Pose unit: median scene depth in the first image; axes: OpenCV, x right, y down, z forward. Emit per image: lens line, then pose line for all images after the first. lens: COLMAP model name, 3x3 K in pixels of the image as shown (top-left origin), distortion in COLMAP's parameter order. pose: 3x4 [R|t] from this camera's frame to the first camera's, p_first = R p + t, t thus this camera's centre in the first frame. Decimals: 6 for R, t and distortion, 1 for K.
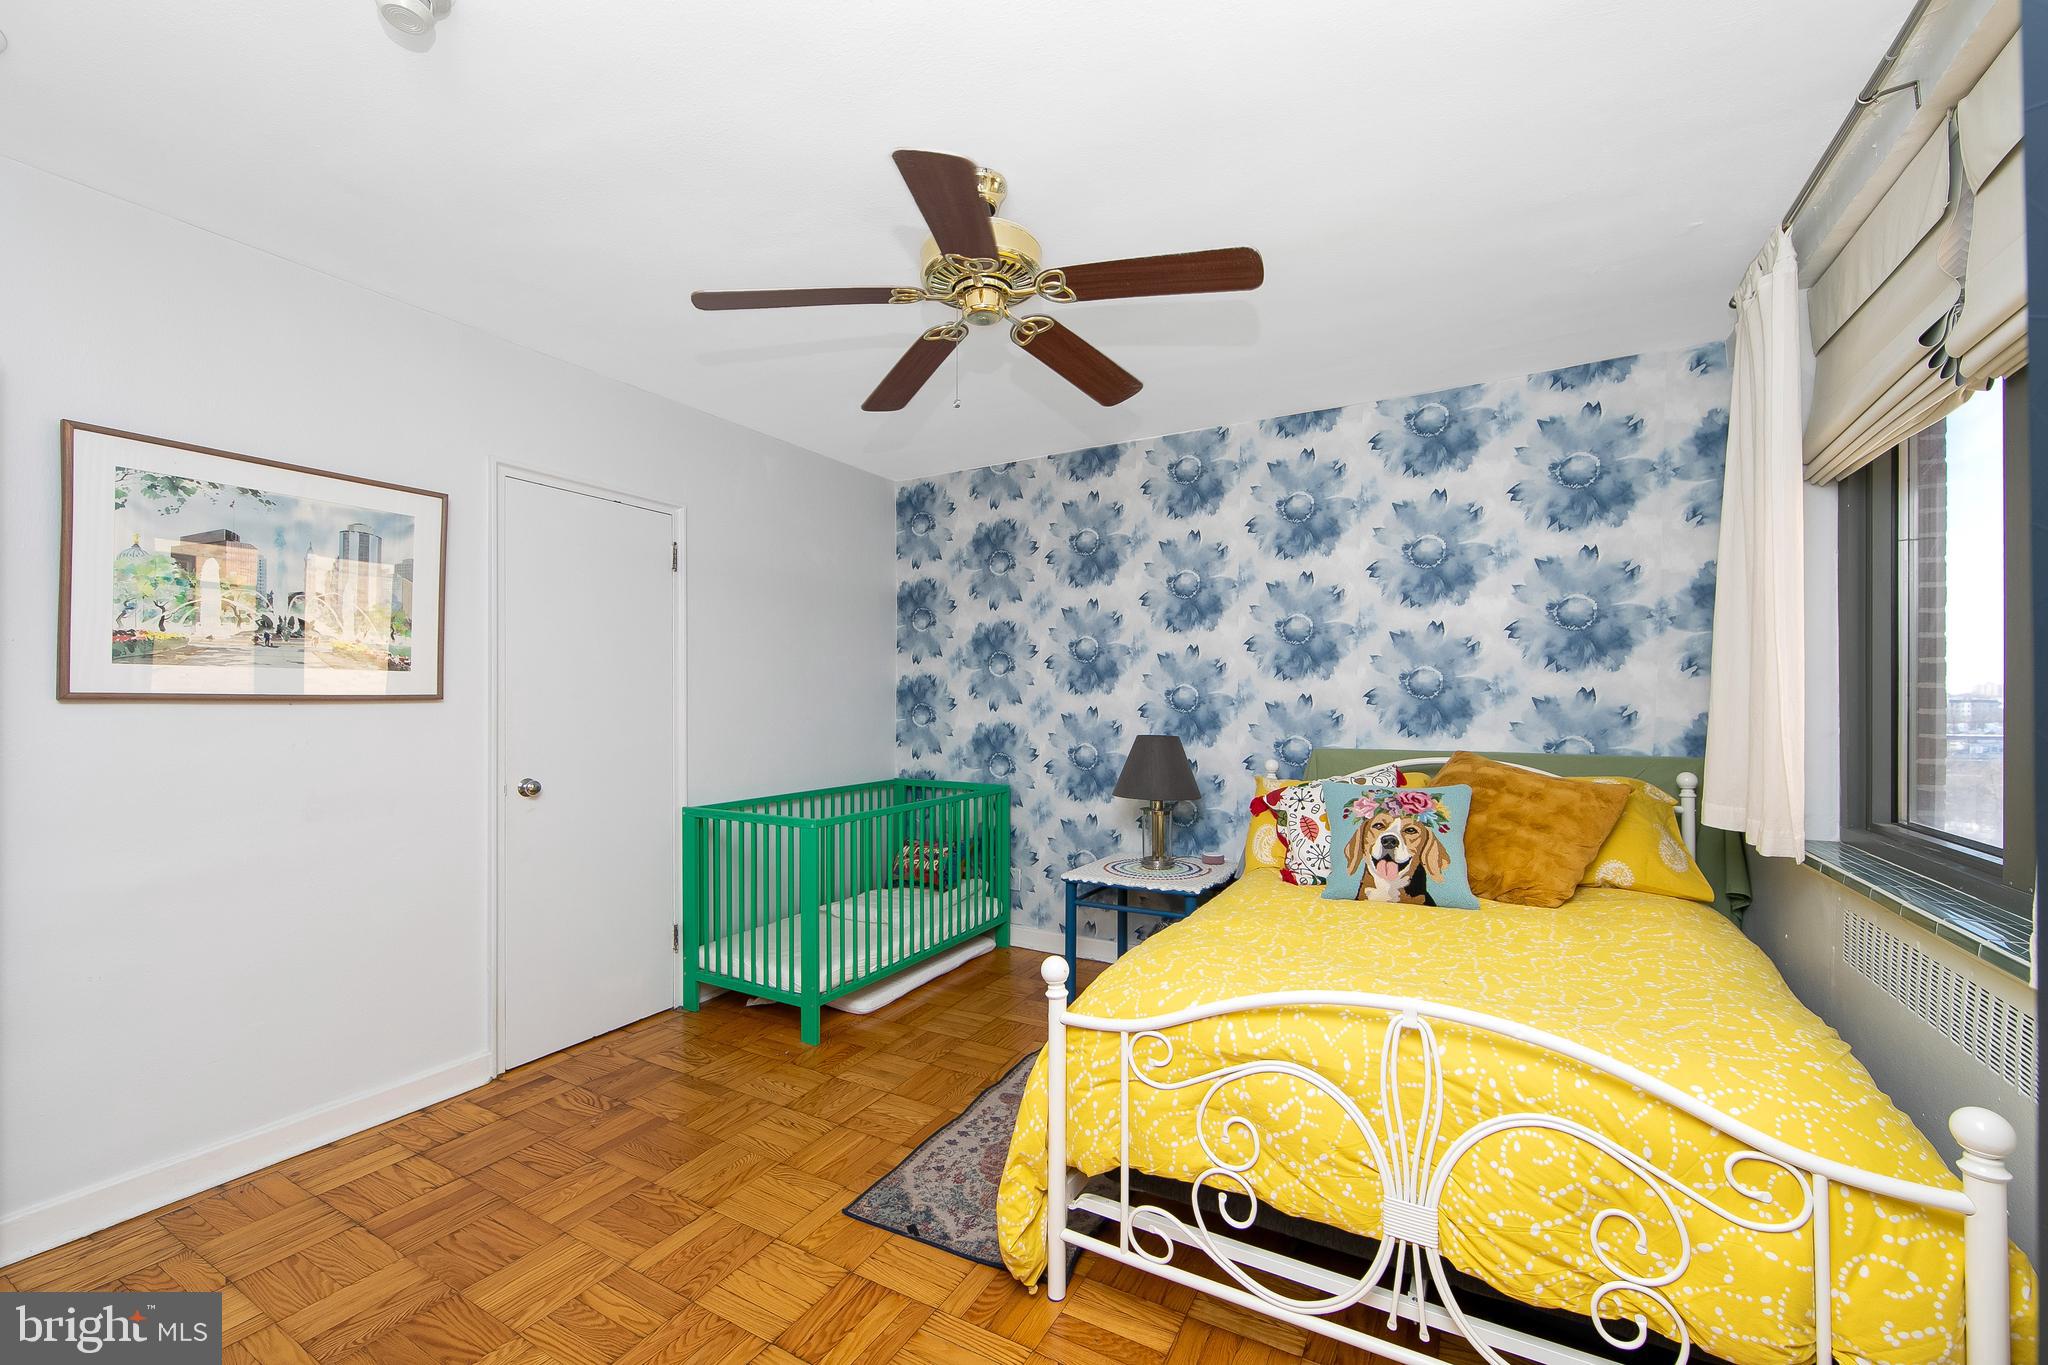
lens RADIAL K [[814.6, 0, 1027.2], [0, 814.6, 698.2], [0, 0, 1]] dist [-0.010521, 0.000008]
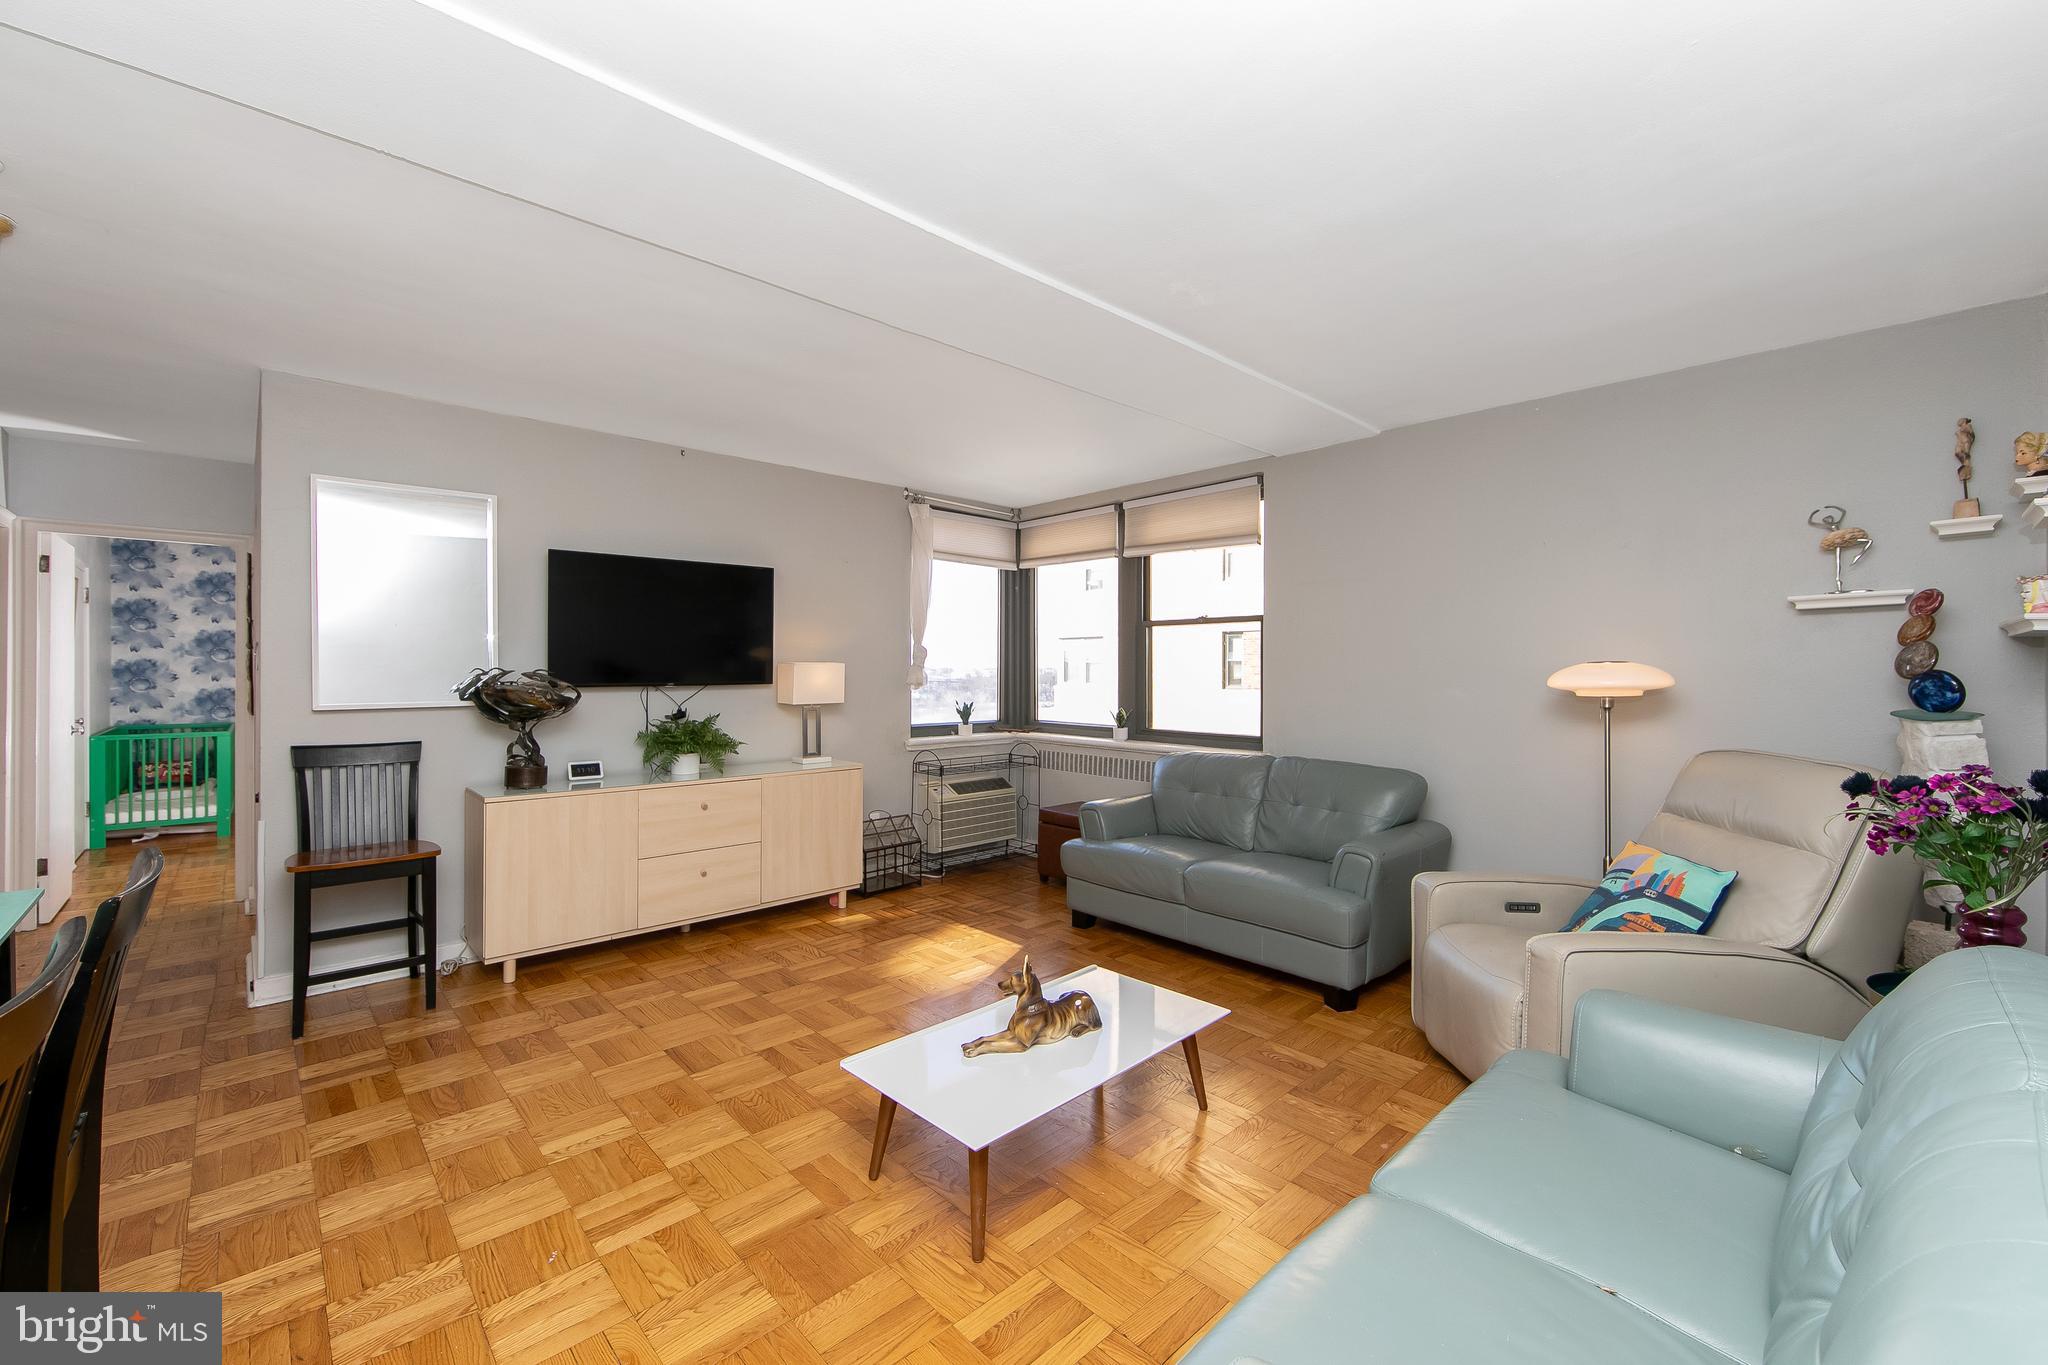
lens RADIAL K [[814.6, 0, 1037.2], [0, 814.6, 673.5], [0, 0, 1]] dist [-0.010521, 0.000008]
pose [[0.267327, 0.000078, 0.963606, -1.199707], [-0.004887, 0.999987, 0.001275, -0.011614], [-0.963593, -0.005050, 0.267324, -1.119732]]
